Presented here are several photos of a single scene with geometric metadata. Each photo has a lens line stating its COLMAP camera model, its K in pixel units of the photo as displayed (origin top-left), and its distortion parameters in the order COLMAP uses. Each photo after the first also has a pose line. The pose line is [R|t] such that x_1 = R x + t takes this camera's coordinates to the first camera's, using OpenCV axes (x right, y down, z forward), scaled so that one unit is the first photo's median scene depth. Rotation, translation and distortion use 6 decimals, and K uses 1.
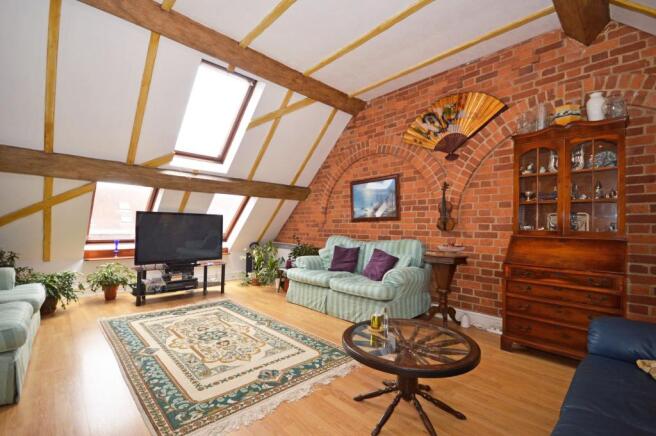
lens RADIAL K [[291.0, 0, 330.3], [0, 291.0, 214.9], [0, 0, 1]] dist [0.001615, -0.000118]
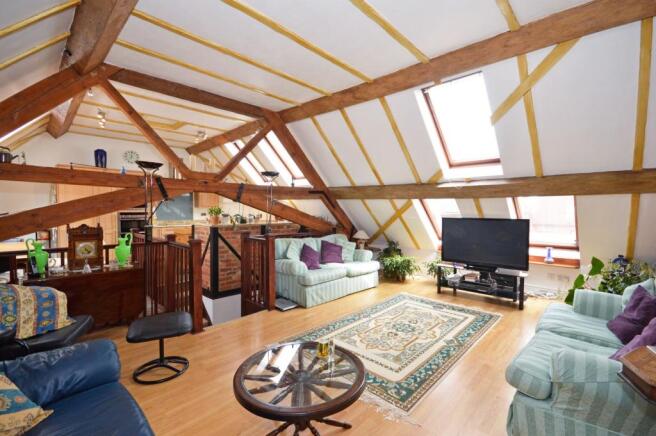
lens RADIAL K [[291.0, 0, 330.3], [0, 291.0, 214.9], [0, 0, 1]] dist [0.001615, -0.000118]
pose [[0.043223, 0.003303, -0.999060, 0.712690], [0.043207, 0.999053, 0.005173, -0.065636], [0.998131, -0.043390, 0.043039, 0.601658]]
